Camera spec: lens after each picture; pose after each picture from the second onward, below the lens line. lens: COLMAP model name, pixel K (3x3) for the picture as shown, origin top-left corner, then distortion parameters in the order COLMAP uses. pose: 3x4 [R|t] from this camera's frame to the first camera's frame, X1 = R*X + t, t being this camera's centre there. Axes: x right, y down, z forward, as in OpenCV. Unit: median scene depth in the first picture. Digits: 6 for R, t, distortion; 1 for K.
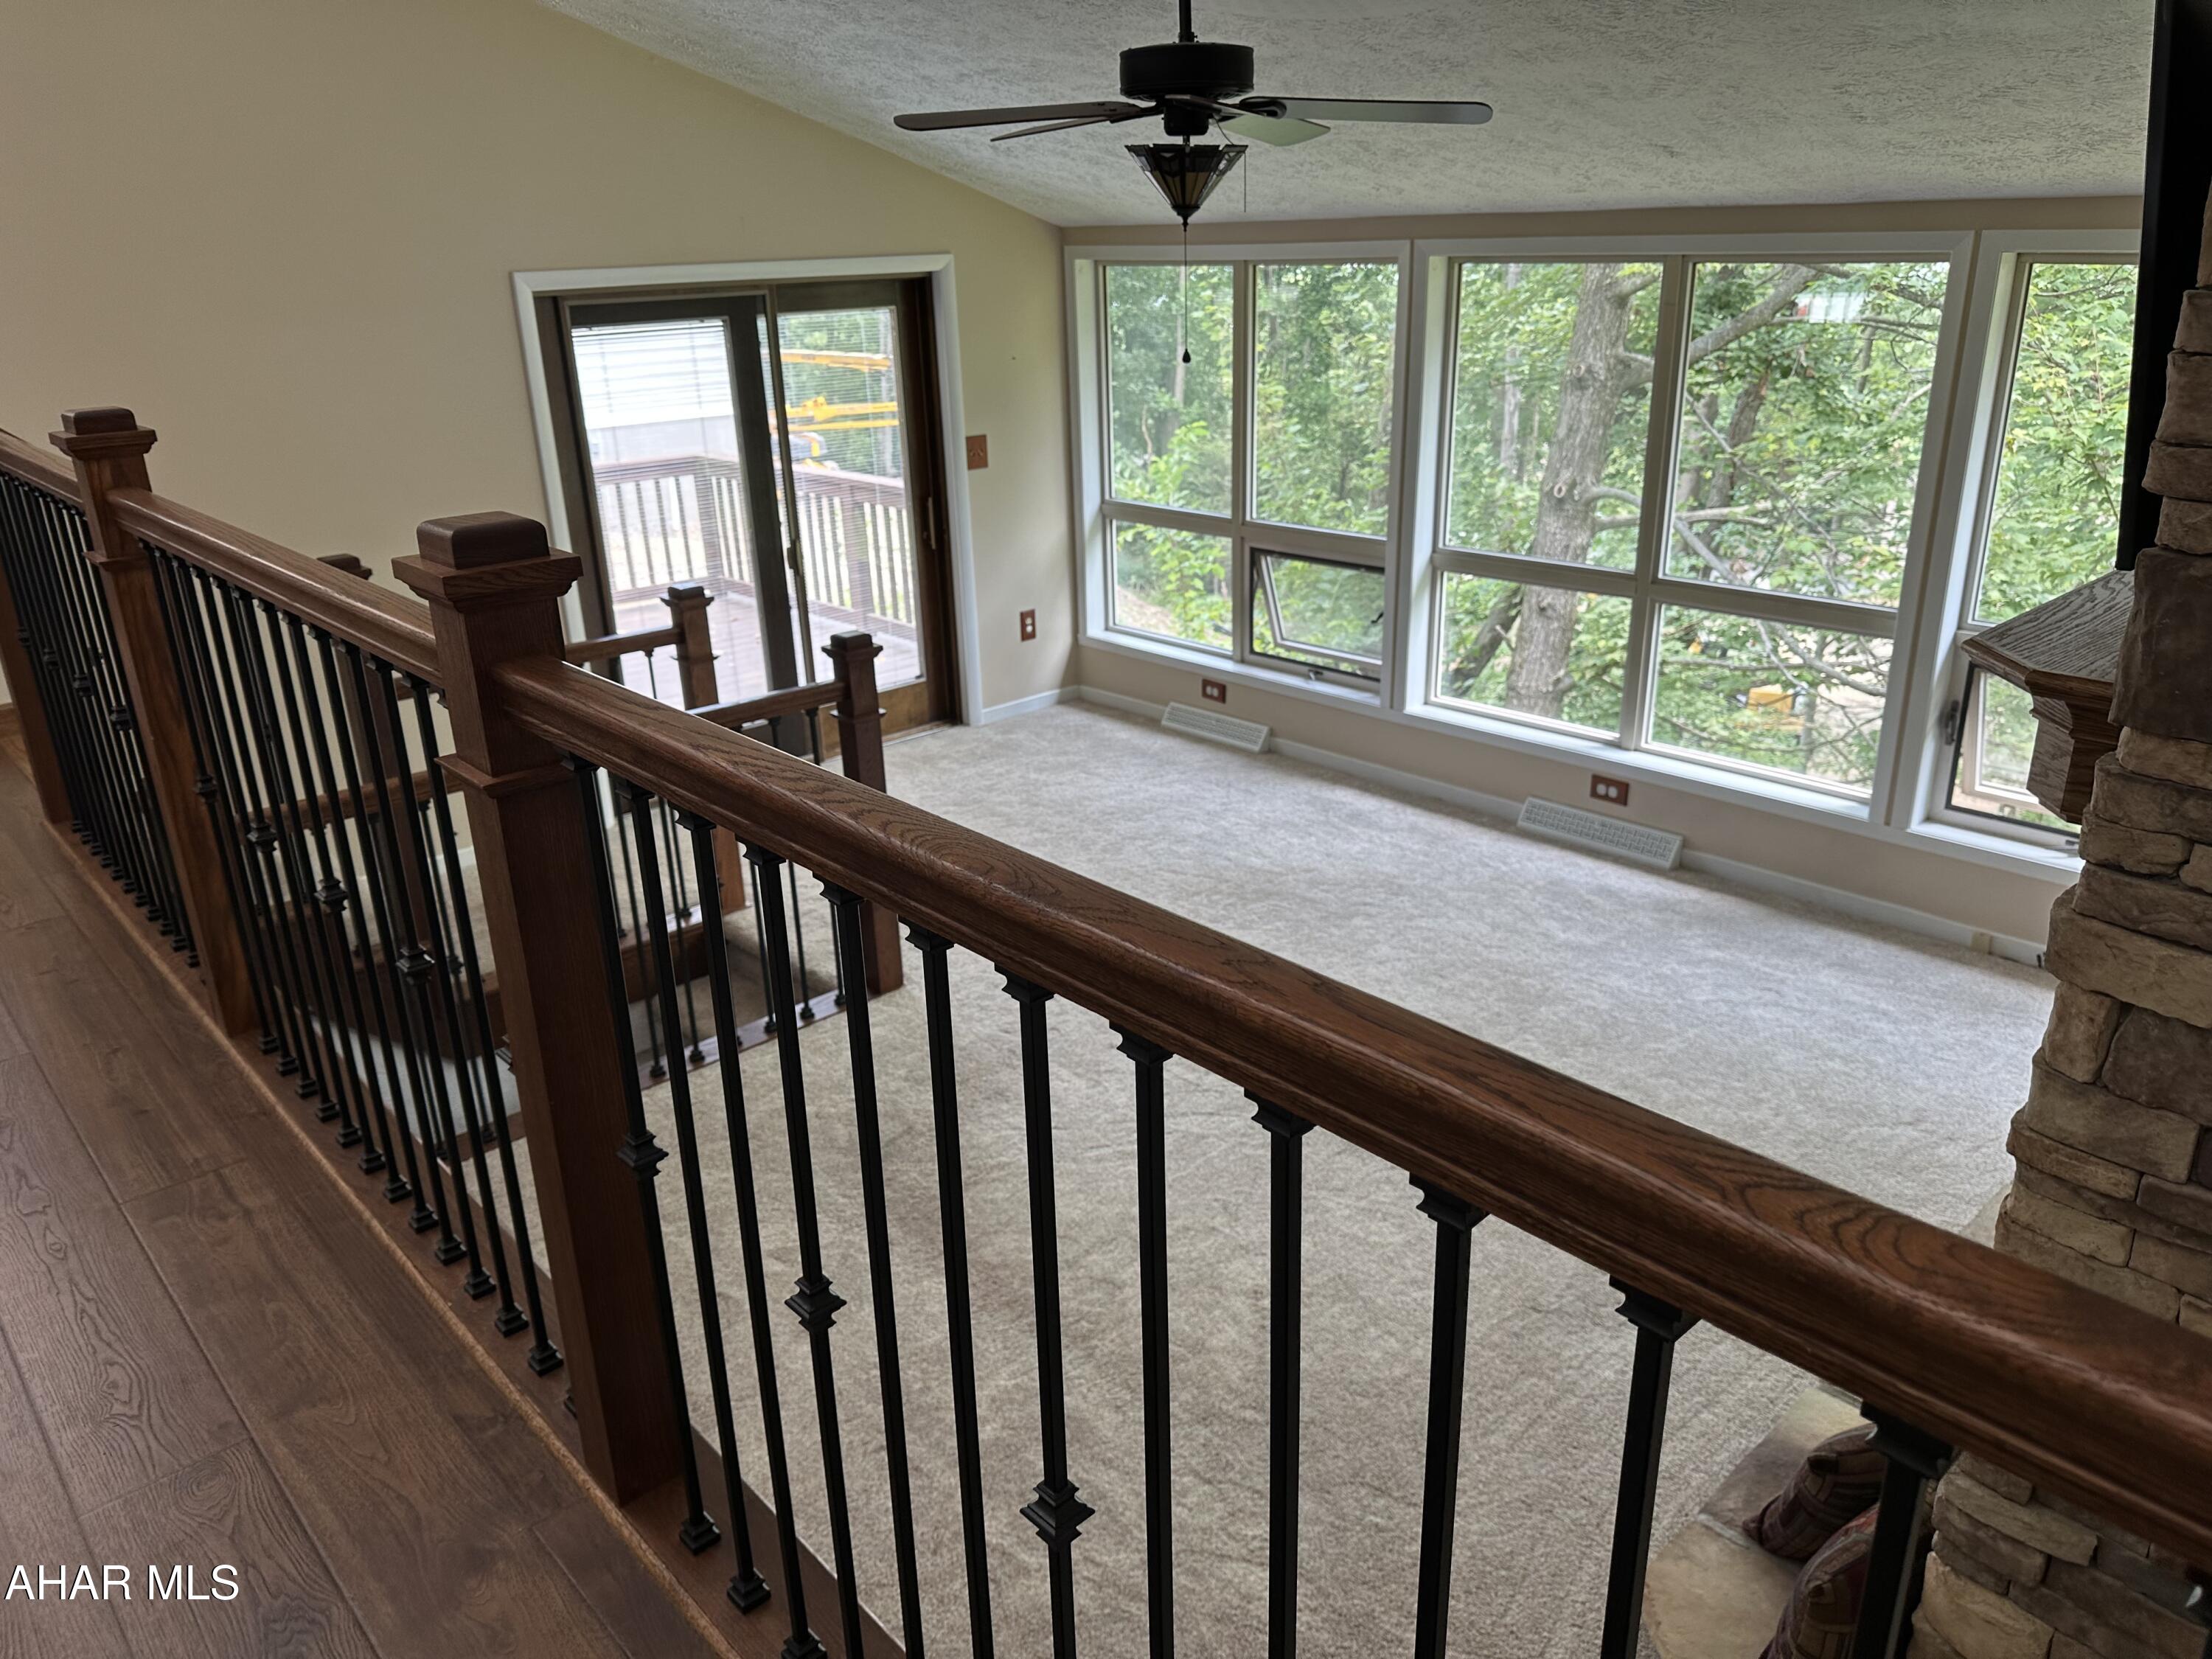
lens RADIAL K [[1572.5, 0, 1122.5], [0, 1572.5, 832.5], [0, 0, 1]] dist [0.036388, -0.031071]
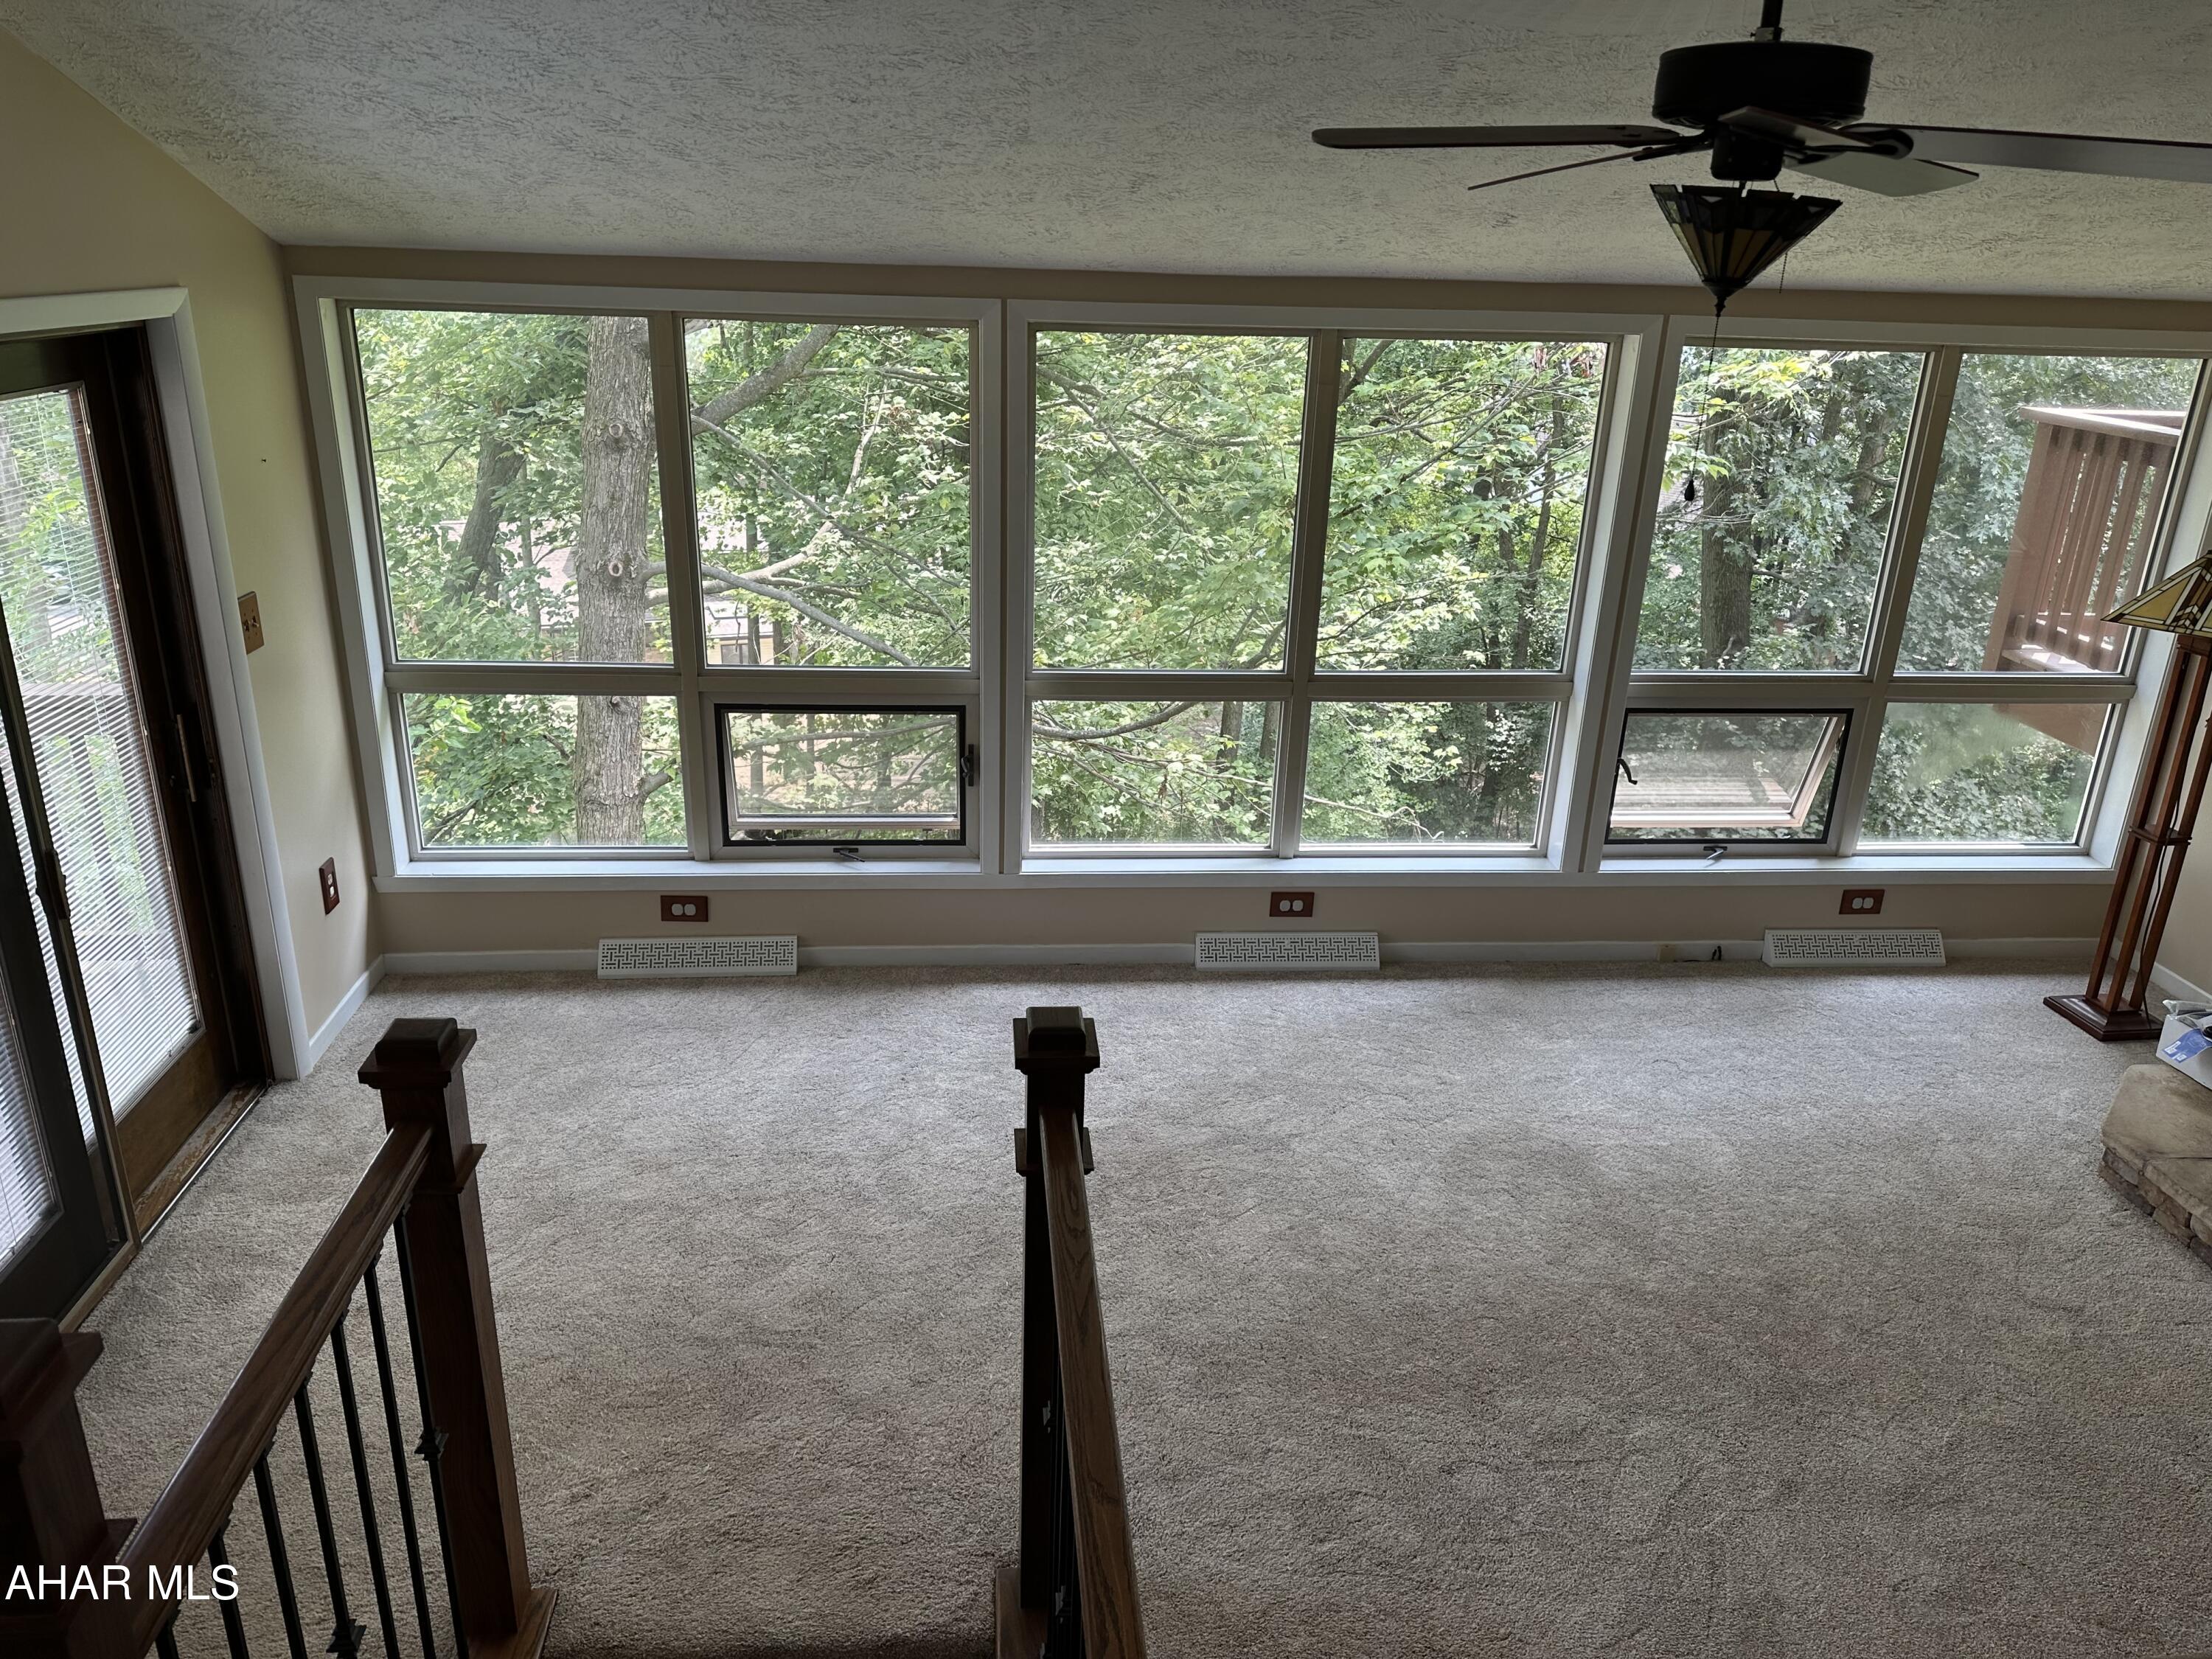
lens RADIAL K [[1572.5, 0, 1058.5], [0, 1572.5, 809.5], [0, 0, 1]] dist [0.036388, -0.031071]
pose [[0.623190, -0.219915, 0.750514, -0.377479], [0.240007, 0.967122, 0.084095, -0.160008], [-0.744332, 0.127721, 0.655482, 0.423482]]
